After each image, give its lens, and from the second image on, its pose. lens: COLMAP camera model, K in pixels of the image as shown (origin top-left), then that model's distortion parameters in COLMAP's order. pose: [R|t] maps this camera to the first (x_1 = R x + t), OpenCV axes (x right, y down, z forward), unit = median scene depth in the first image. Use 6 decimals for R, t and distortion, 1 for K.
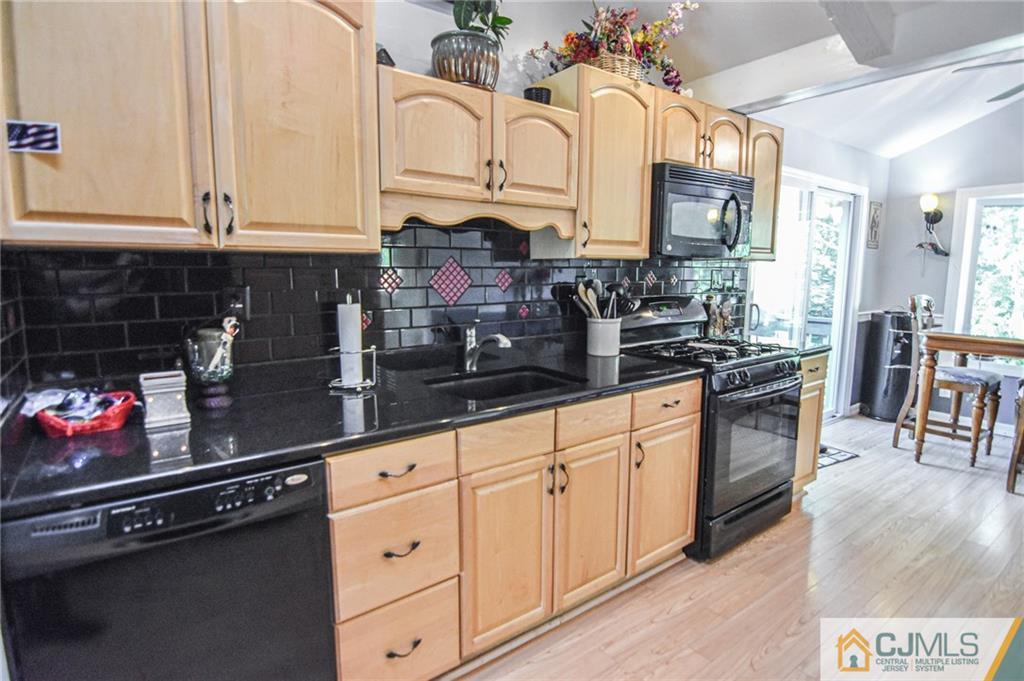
lens RADIAL K [[502.8, 0, 508.6], [0, 502.8, 330.1], [0, 0, 1]] dist [-0.005557, -0.008701]
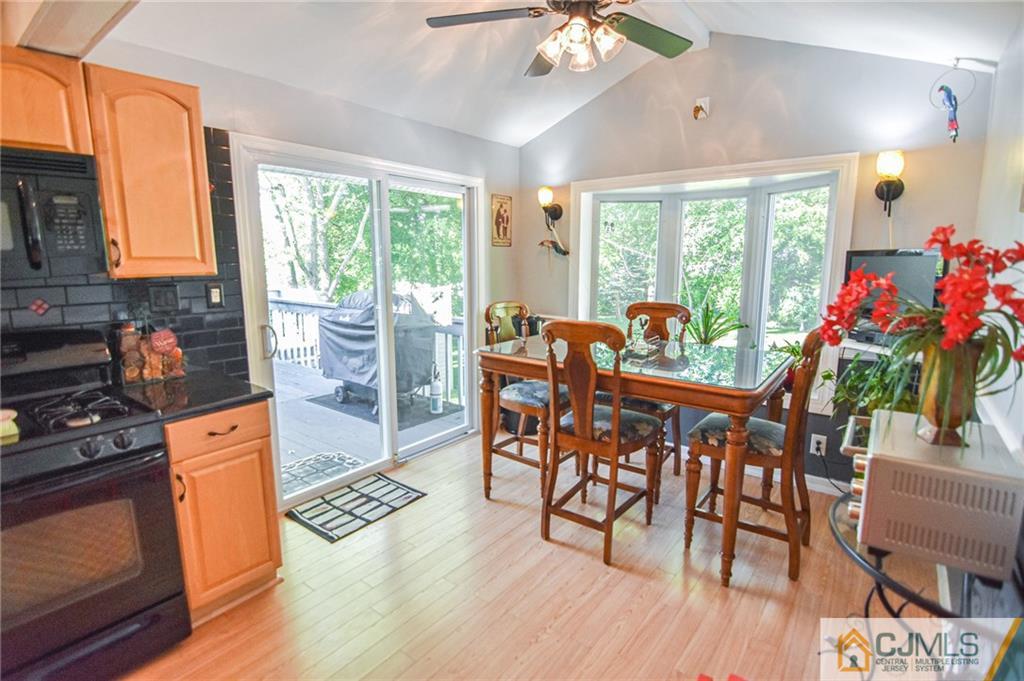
lens RADIAL K [[502.8, 0, 504.5], [0, 502.8, 337.7], [0, 0, 1]] dist [-0.005557, -0.008701]
pose [[0.958269, -0.052884, 0.280933, 0.529583], [0.040935, 0.997997, 0.048239, -0.048012], [-0.282921, -0.034726, 0.958514, 0.136288]]
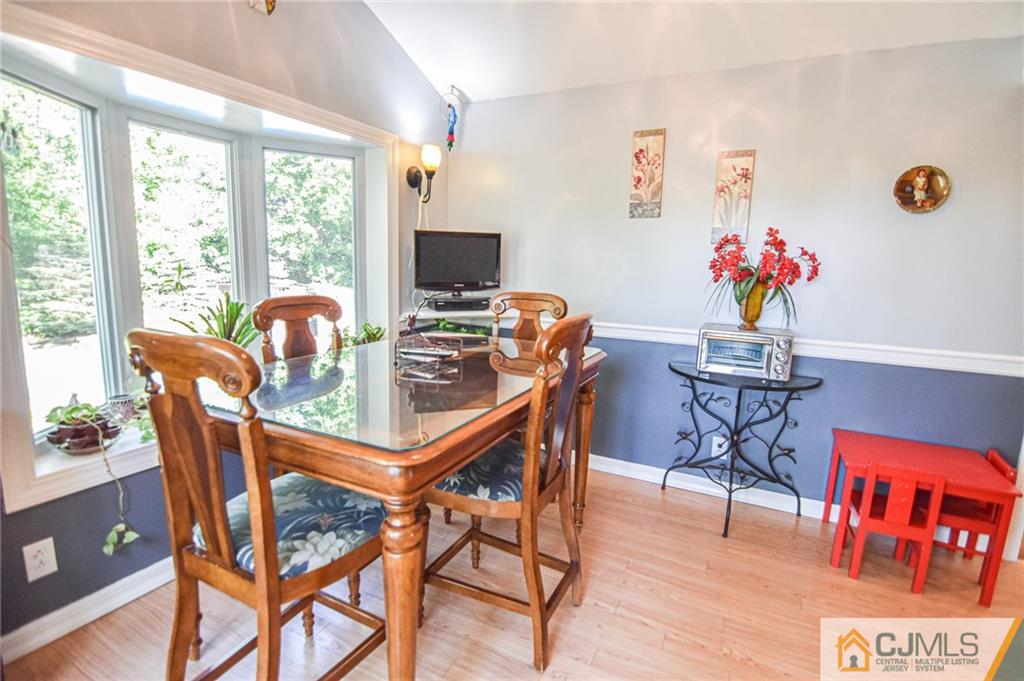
lens RADIAL K [[502.8, 0, 501.9], [0, 502.8, 339.4], [0, 0, 1]] dist [-0.005557, -0.008701]
pose [[-0.462831, -0.159561, 0.871968, 0.449972], [0.071701, 0.973705, 0.216236, -0.107173], [-0.883542, 0.162601, -0.439220, 0.890031]]
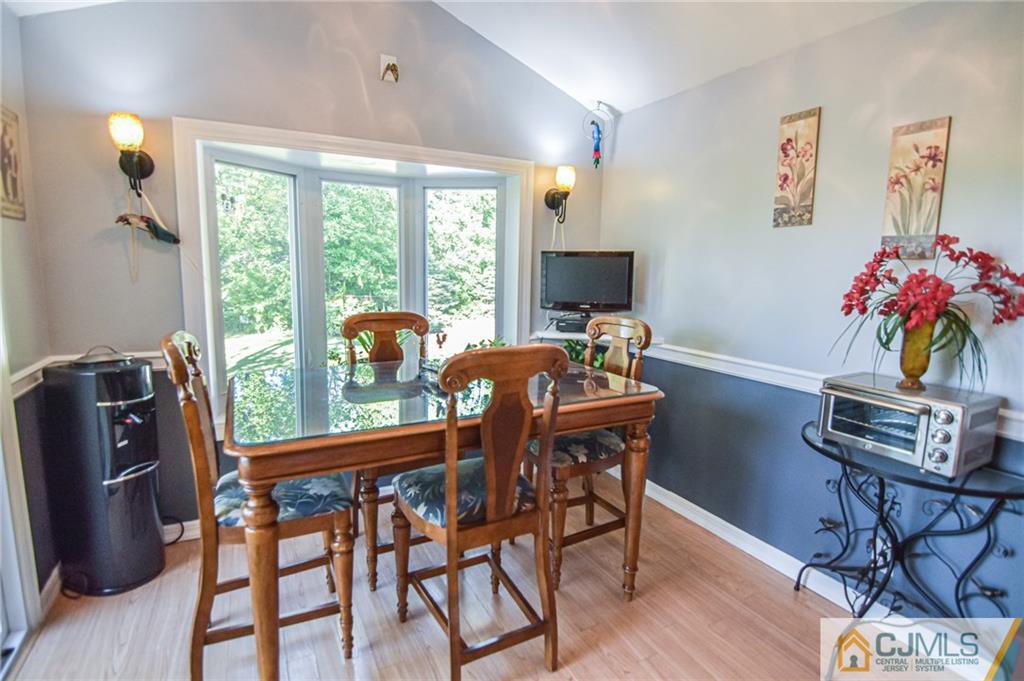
lens RADIAL K [[502.8, 0, 490.3], [0, 502.8, 338.4], [0, 0, 1]] dist [-0.005557, -0.008701]
pose [[0.139134, -0.145910, 0.979465, 0.411827], [0.098952, 0.986184, 0.132855, -0.091968], [-0.985317, 0.078436, 0.151650, 0.628704]]
